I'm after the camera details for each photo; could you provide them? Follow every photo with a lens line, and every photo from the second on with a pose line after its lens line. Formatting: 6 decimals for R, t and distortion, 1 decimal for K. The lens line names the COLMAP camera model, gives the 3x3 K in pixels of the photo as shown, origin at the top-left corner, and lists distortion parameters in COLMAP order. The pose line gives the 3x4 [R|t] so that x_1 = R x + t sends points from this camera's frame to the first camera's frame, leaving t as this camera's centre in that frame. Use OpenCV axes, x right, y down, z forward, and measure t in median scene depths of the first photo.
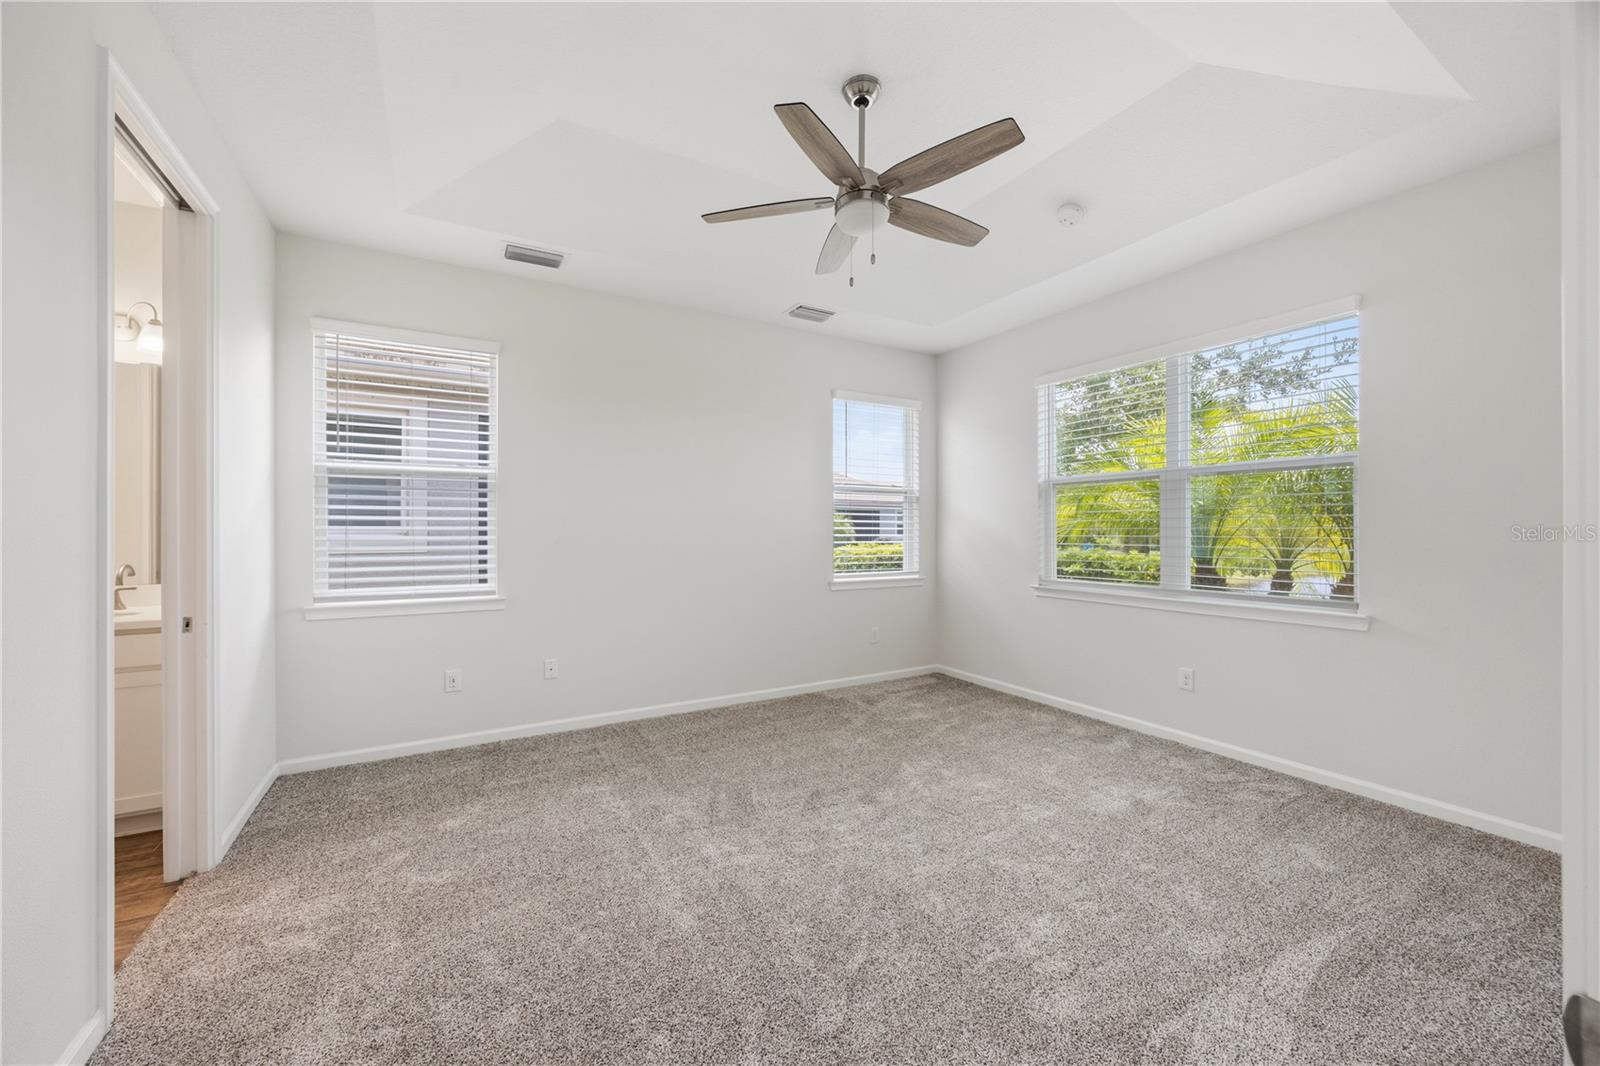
lens RADIAL K [[614.0, 0, 800.7], [0, 614.0, 516.5], [0, 0, 1]] dist [-0.004105, 0.000073]
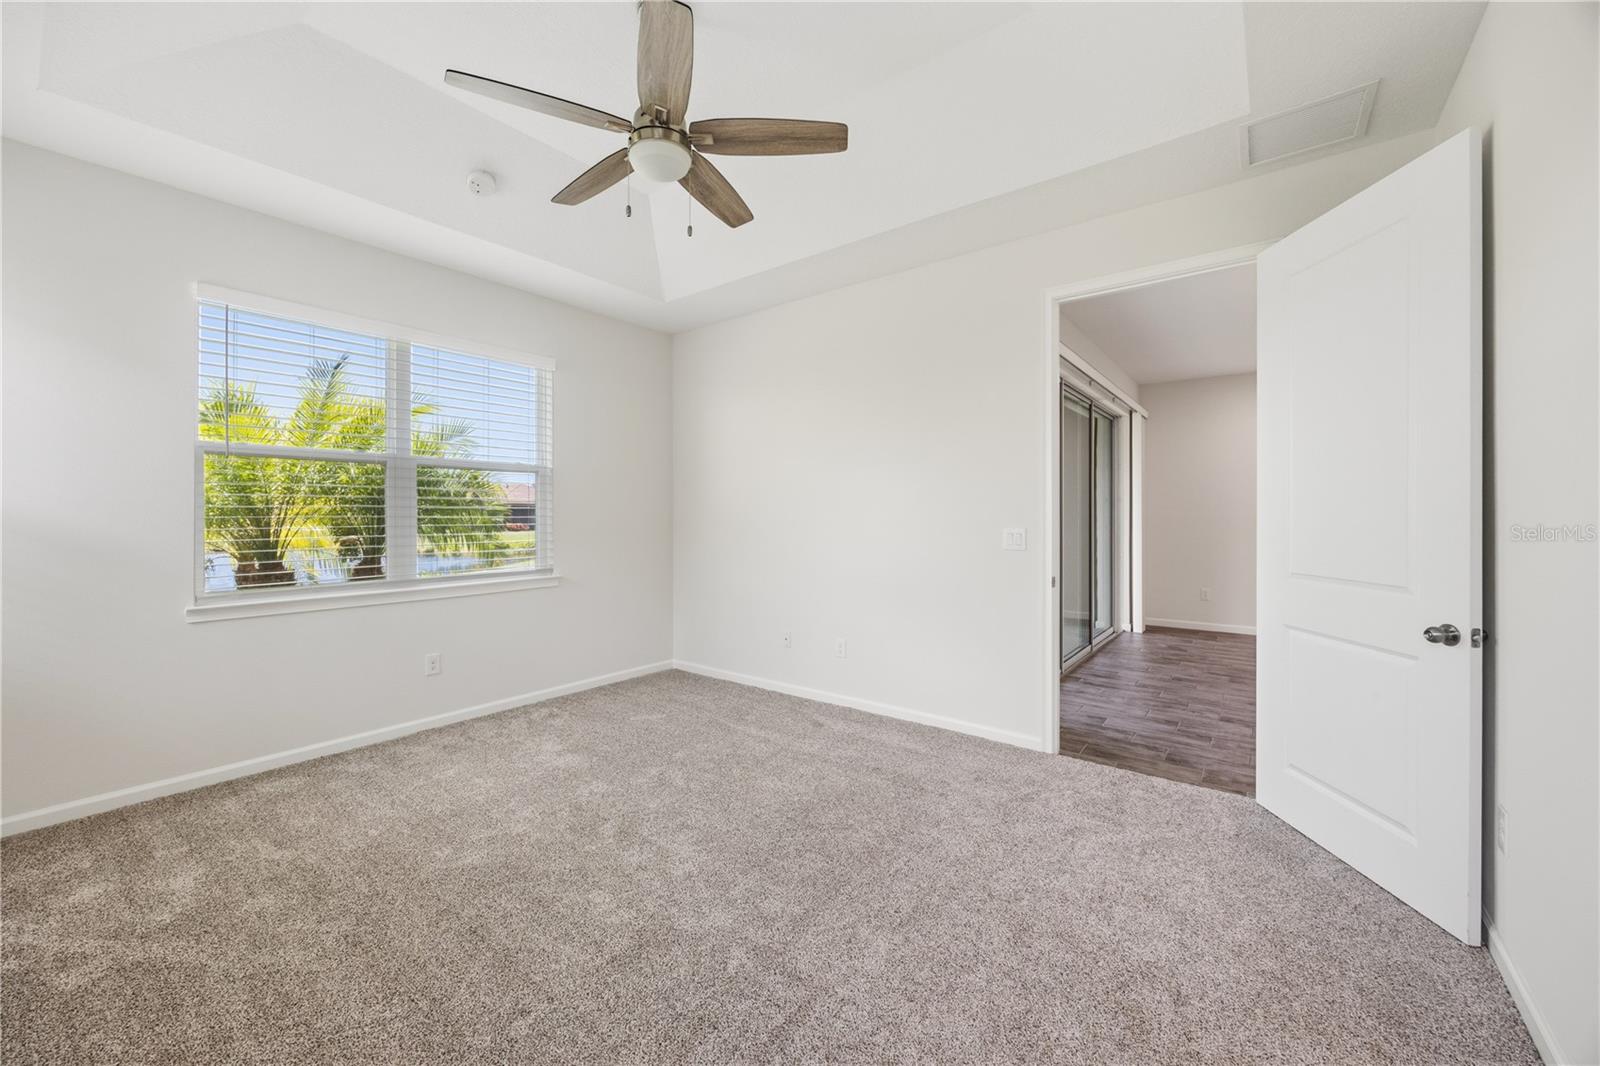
lens RADIAL K [[614.0, 0, 800.7], [0, 614.0, 516.5], [0, 0, 1]] dist [-0.004105, 0.000073]
pose [[-0.388309, -0.001363, 0.921528, -0.531313], [-0.020073, 0.999774, -0.006979, 0.010353], [-0.921310, -0.021207, -0.388249, 0.790092]]
